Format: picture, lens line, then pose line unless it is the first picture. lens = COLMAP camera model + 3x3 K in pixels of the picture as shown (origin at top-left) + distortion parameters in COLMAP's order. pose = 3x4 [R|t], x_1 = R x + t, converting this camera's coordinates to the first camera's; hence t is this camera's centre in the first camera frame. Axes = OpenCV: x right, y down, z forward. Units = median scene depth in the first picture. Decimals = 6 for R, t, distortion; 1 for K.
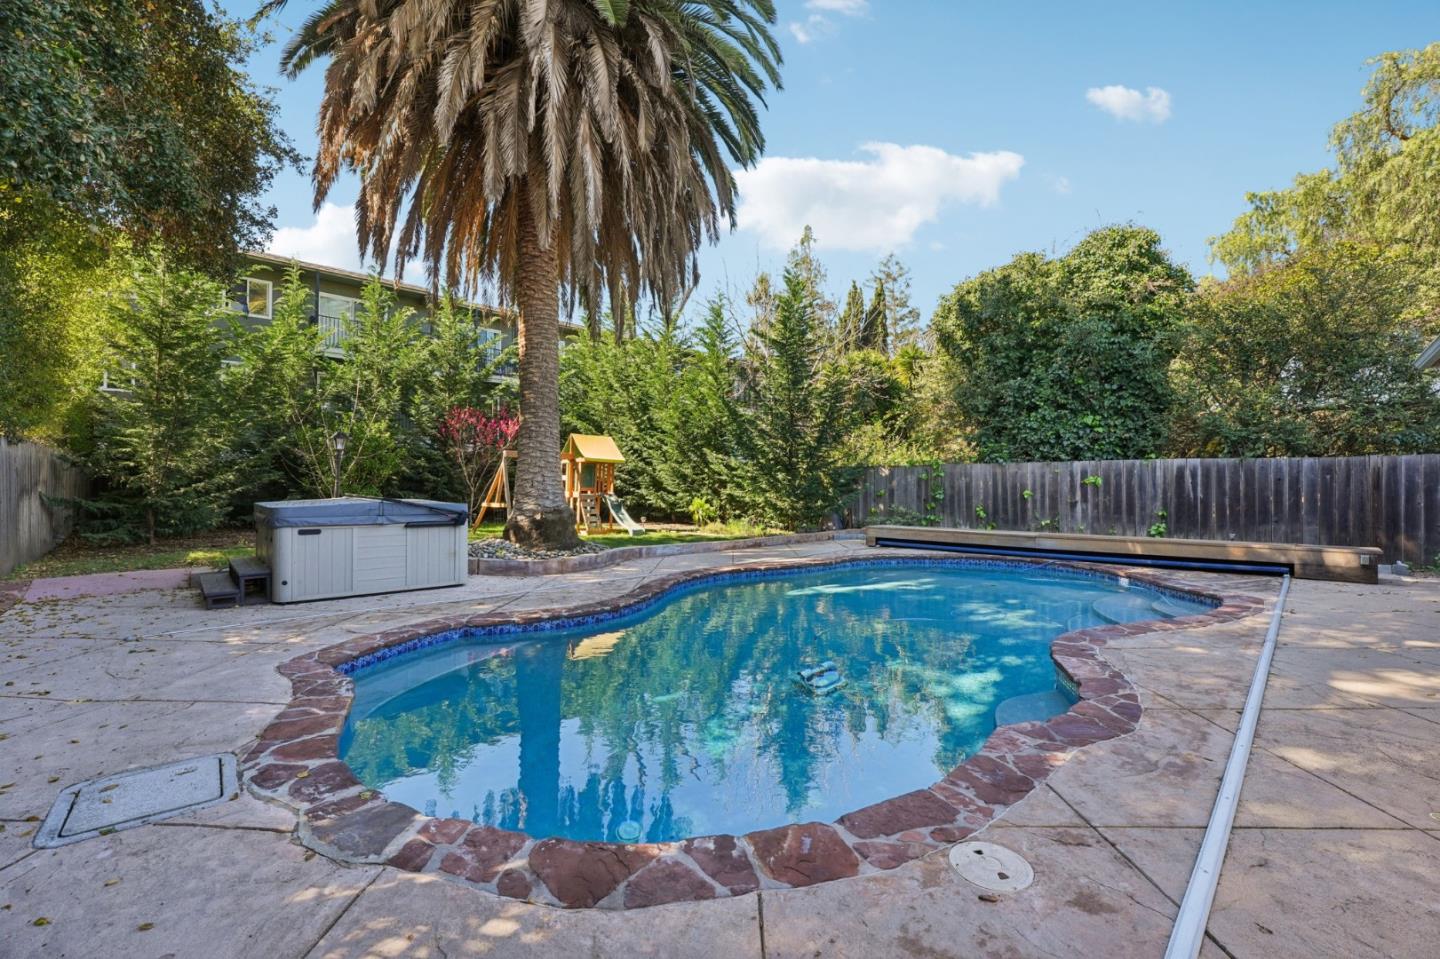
lens RADIAL K [[582.0, 0, 711.1], [0, 582.0, 476.6], [0, 0, 1]] dist [-0.003904, 0.000222]
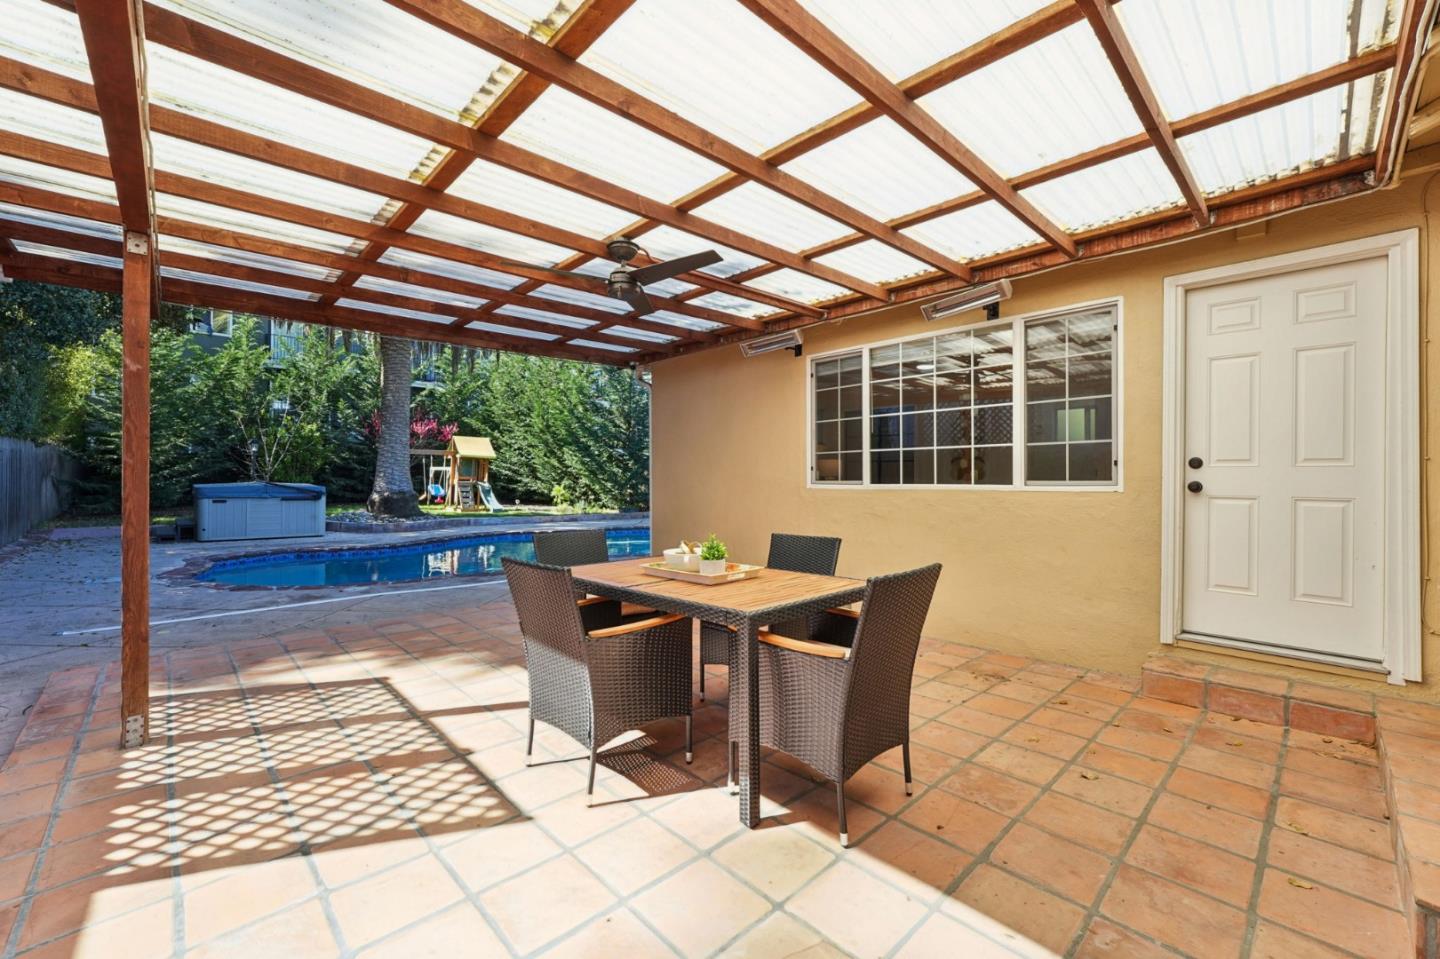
lens RADIAL K [[582.0, 0, 725.6], [0, 582.0, 473.8], [0, 0, 1]] dist [-0.003904, 0.000222]
pose [[0.999597, 0.012103, 0.025695, 0.407185], [-0.012459, 0.999828, 0.013747, -0.015937], [-0.025524, -0.014061, 0.999575, -0.404879]]
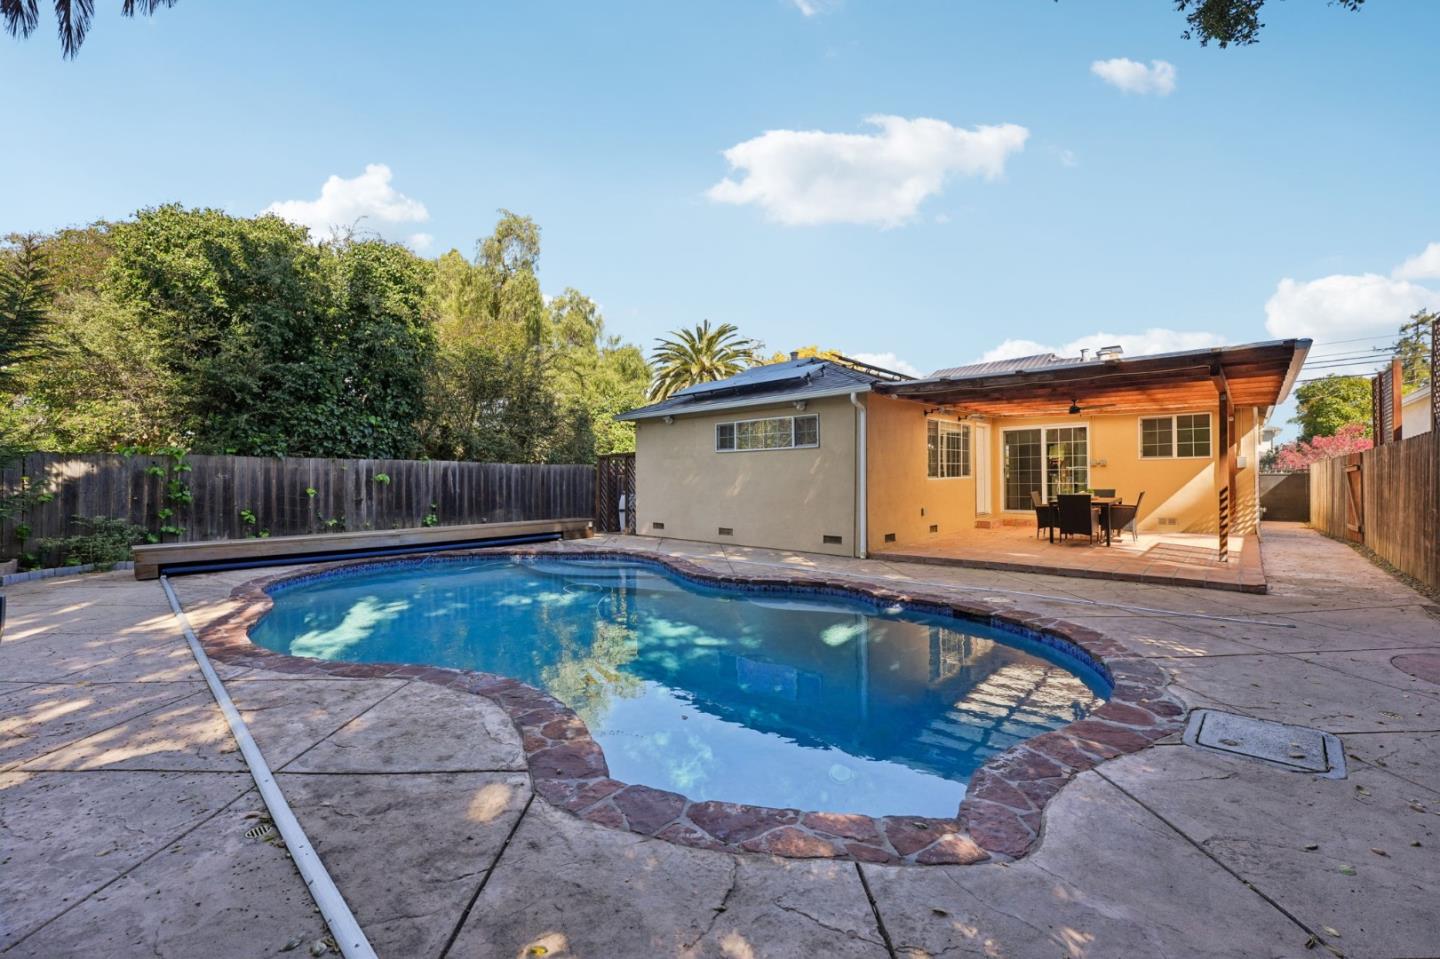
lens RADIAL K [[582.0, 0, 722.4], [0, 582.0, 468.7], [0, 0, 1]] dist [-0.003904, 0.000222]
pose [[-0.084196, 0.021357, 0.996220, -0.435375], [-0.010834, 0.999692, -0.022347, 0.005980], [-0.996390, -0.012675, -0.083939, 0.463627]]
